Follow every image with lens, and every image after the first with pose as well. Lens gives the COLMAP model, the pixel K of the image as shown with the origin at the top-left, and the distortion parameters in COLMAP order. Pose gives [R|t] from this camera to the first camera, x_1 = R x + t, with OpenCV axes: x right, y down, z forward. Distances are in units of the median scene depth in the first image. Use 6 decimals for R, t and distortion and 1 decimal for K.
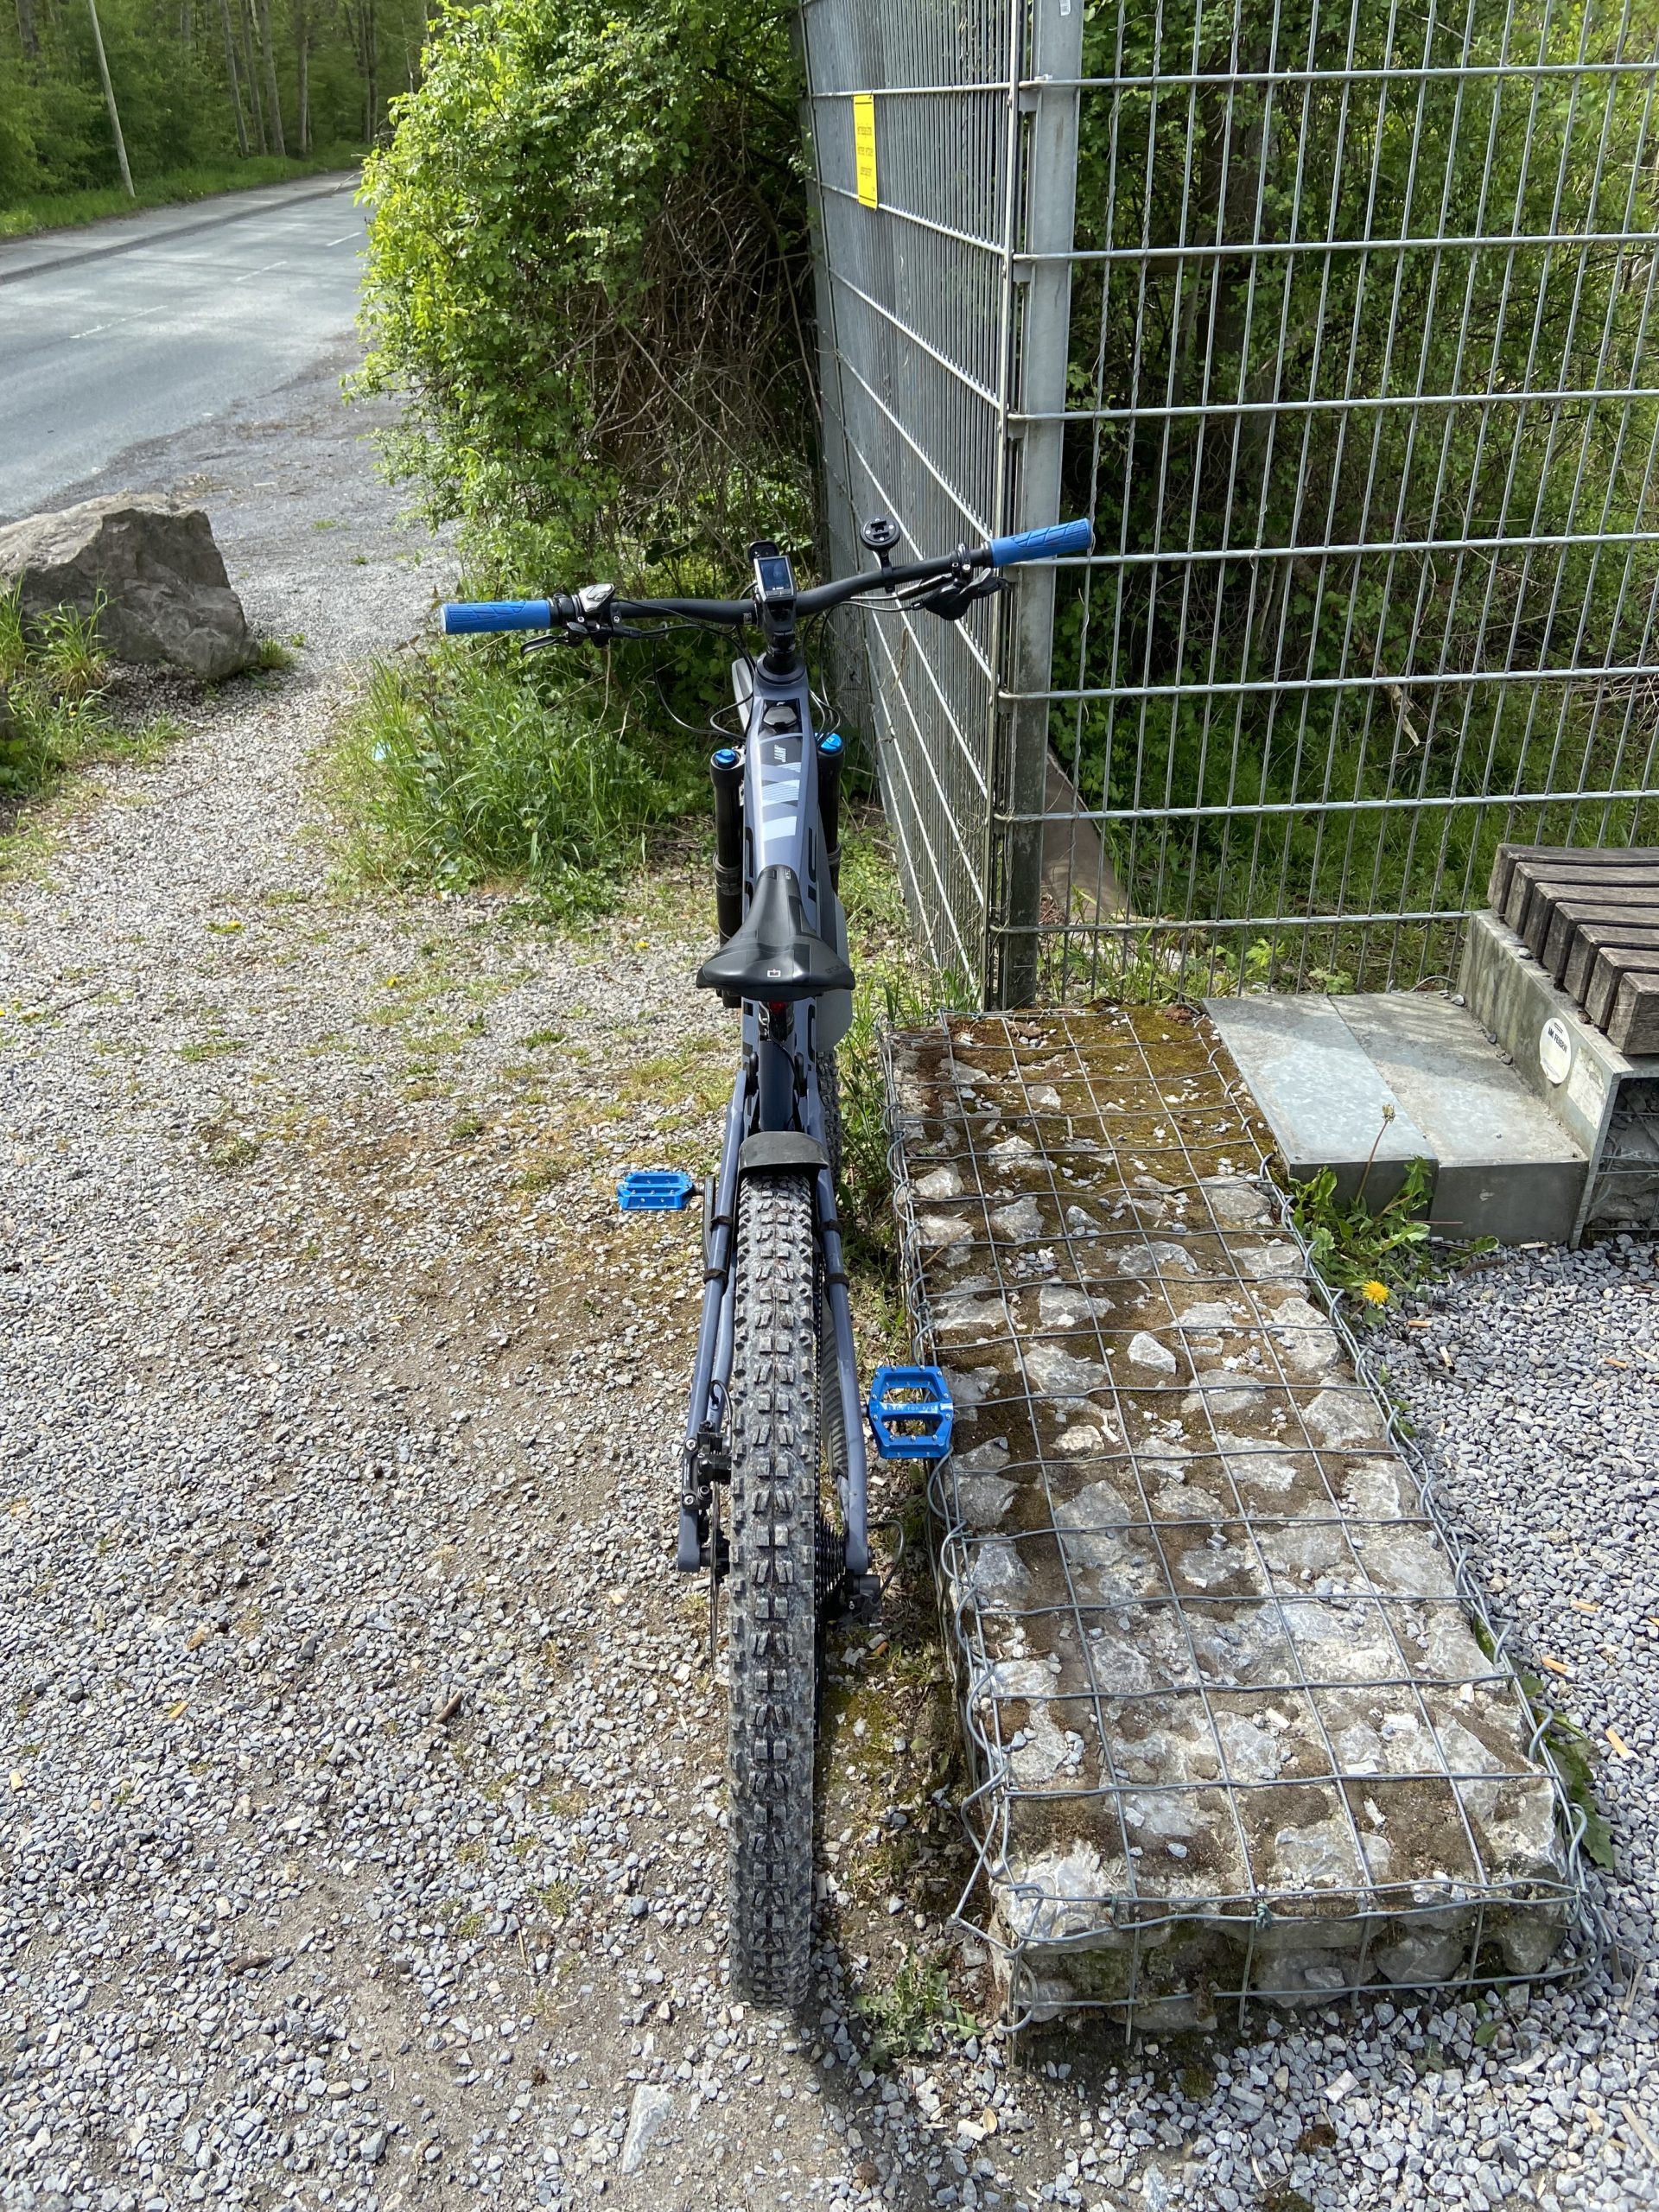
lens RADIAL K [[1637.1, 0, 815.8], [0, 1637.1, 1102.3], [0, 0, 1]] dist [0.124719, -0.157692]
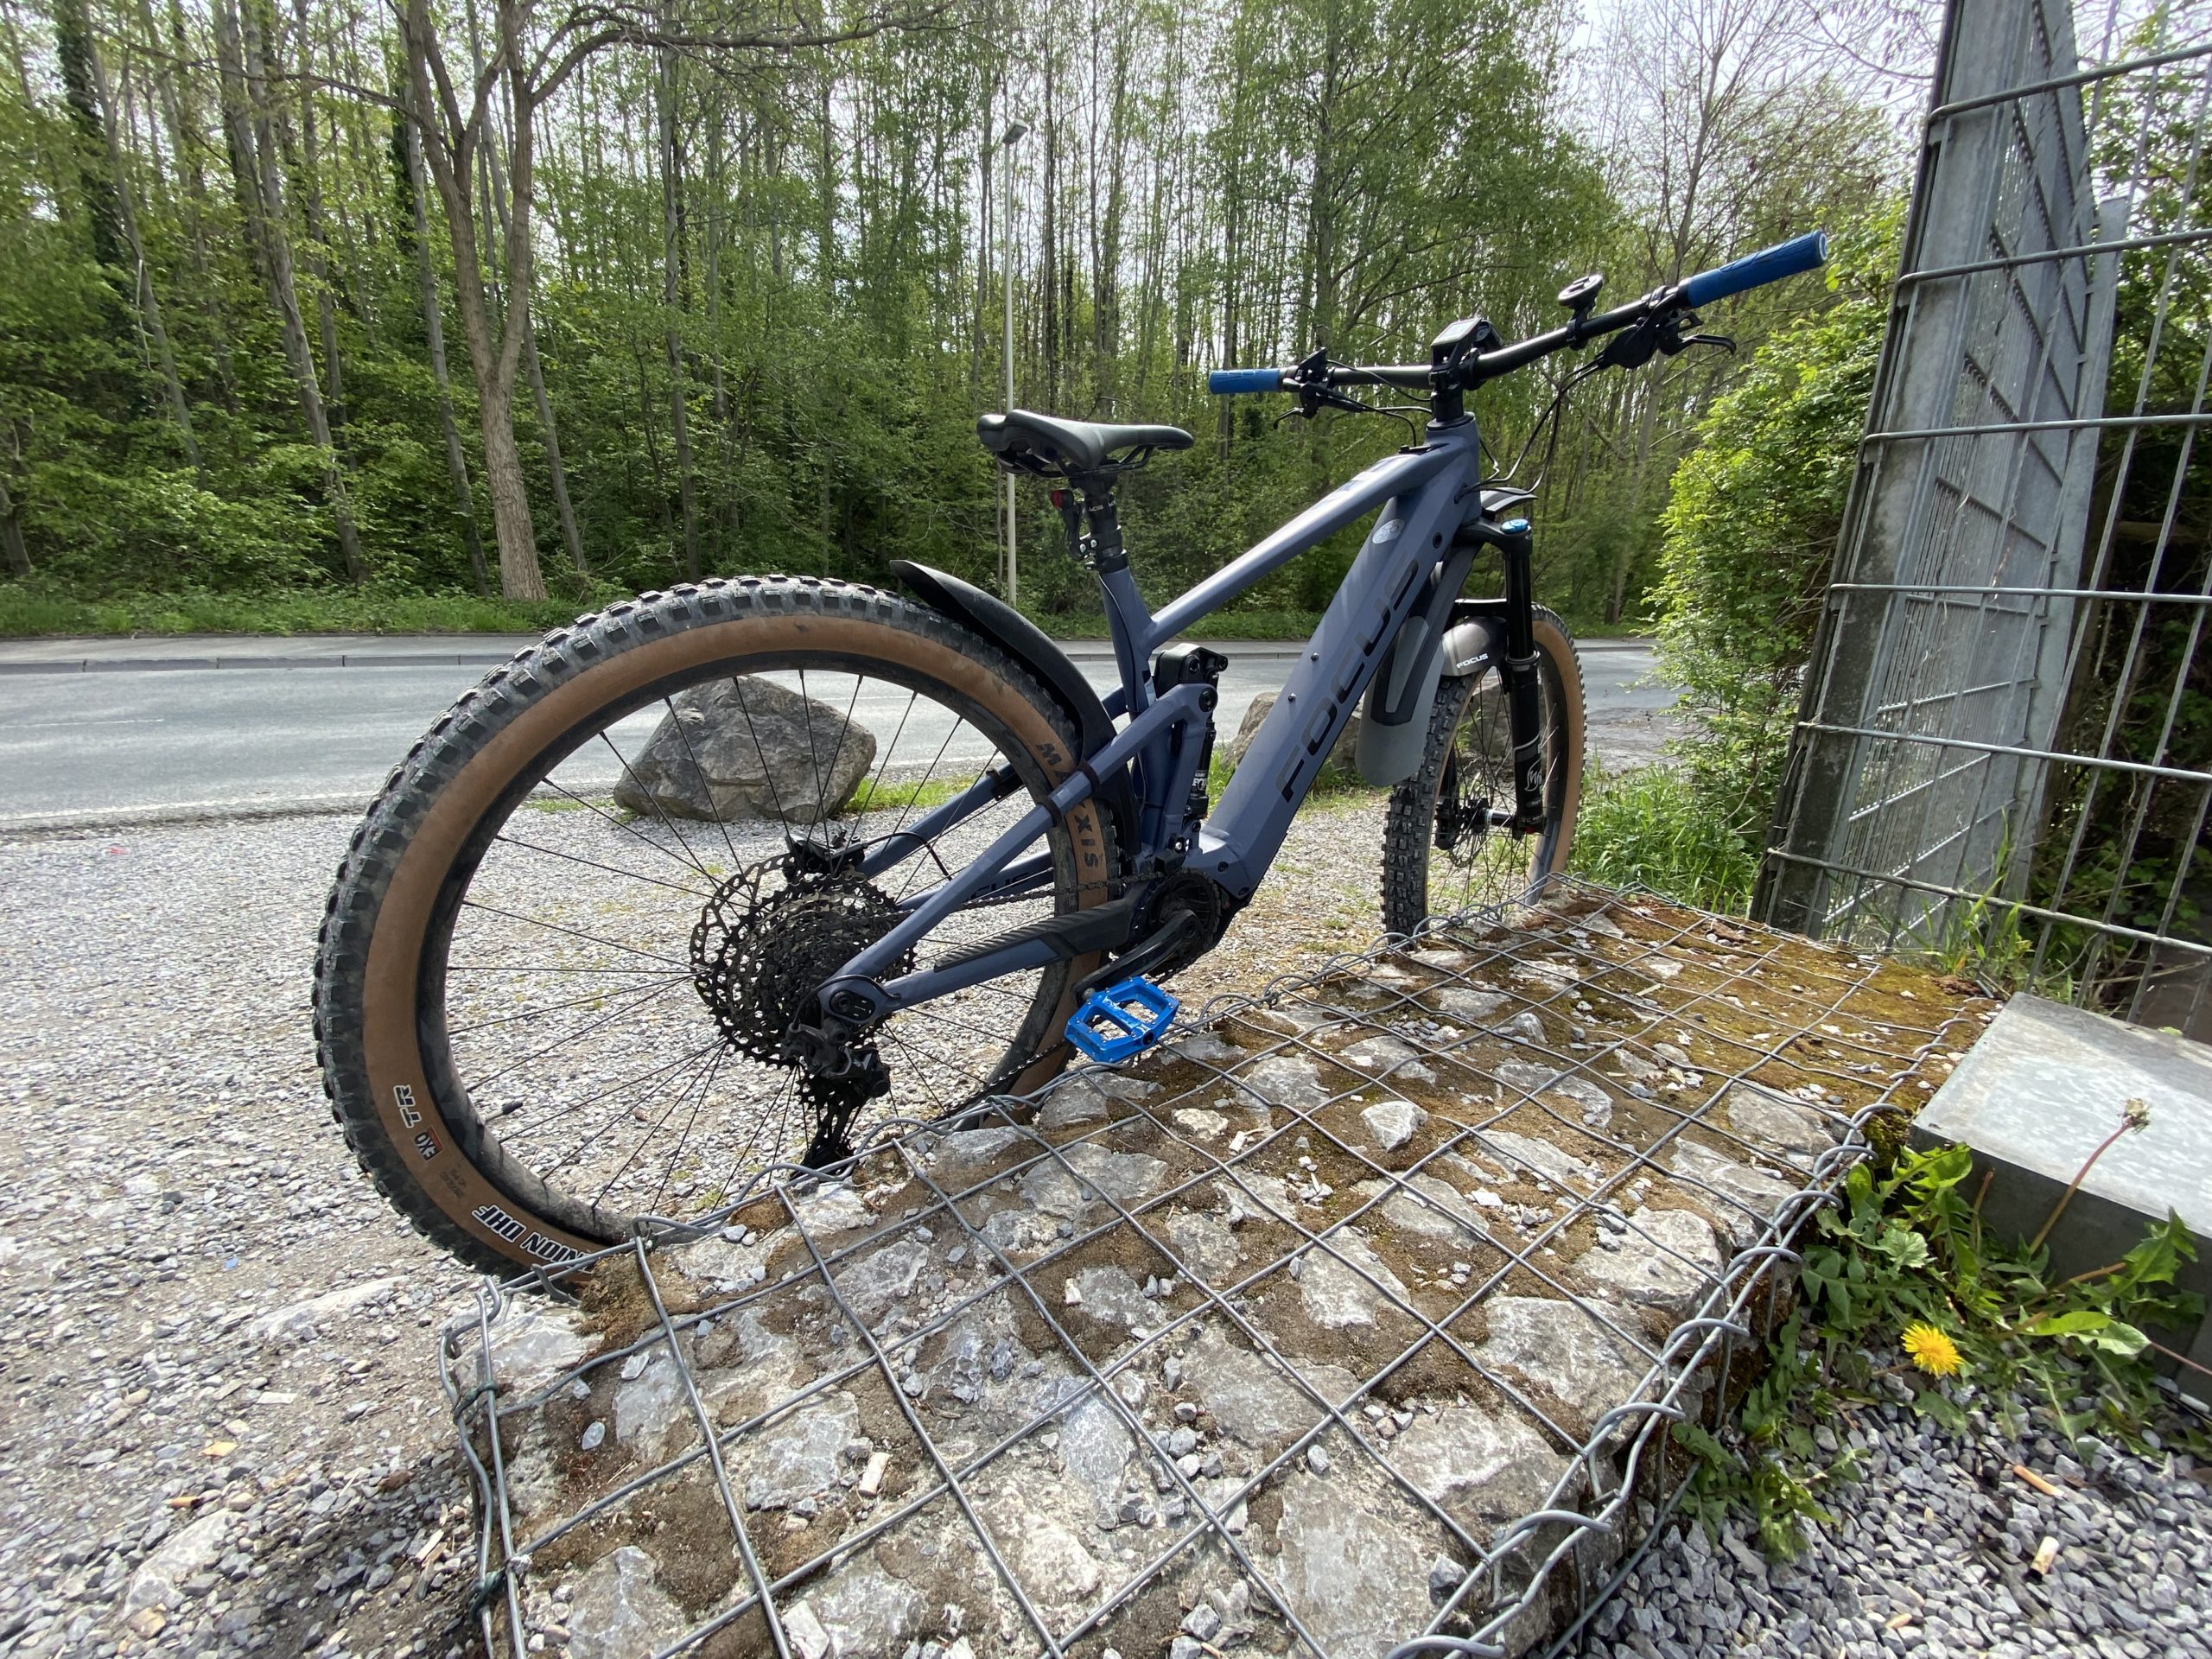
lens RADIAL K [[885.7, 0, 1106.0], [0, 885.7, 829.5], [0, 0, 1]] dist [0.013036, -0.016386]
pose [[0.566052, 0.261001, -0.781962, 0.499164], [-0.465050, 0.884312, -0.041480, 0.137586], [0.680672, 0.387131, 0.621945, 0.751990]]
